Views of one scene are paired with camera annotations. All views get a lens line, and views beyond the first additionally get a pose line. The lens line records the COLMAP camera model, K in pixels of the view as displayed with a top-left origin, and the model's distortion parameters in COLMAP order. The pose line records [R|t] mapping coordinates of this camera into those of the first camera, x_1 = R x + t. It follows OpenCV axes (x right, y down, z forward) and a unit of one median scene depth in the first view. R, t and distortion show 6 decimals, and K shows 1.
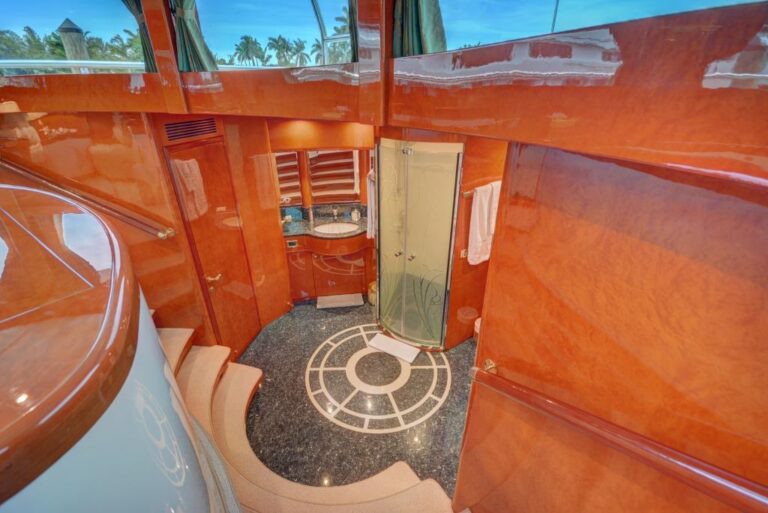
lens RADIAL K [[343.1, 0, 384.0], [0, 343.1, 256.5], [0, 0, 1]] dist [-0.000392, -0.000075]
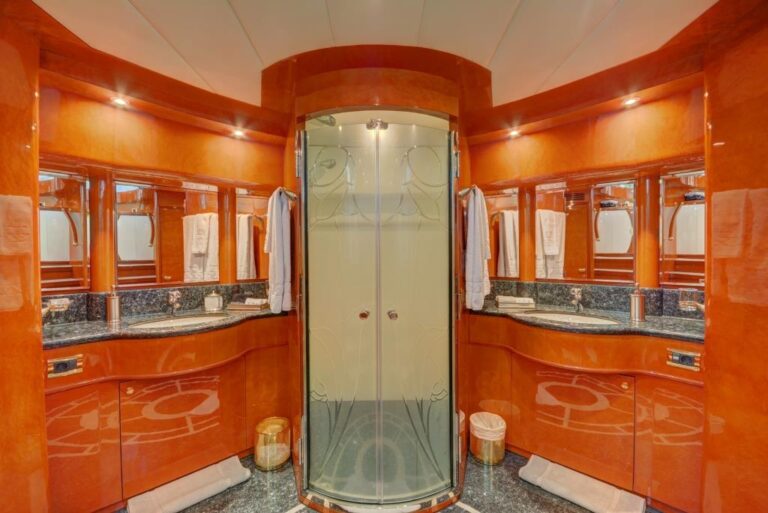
lens RADIAL K [[343.1, 0, 384.0], [0, 343.1, 256.5], [0, 0, 1]] dist [-0.000392, -0.000075]
pose [[0.818404, -0.012863, 0.574499, -0.186623], [0.257570, 0.901907, -0.346729, 0.081238], [-0.513685, 0.431738, 0.741438, 0.439290]]
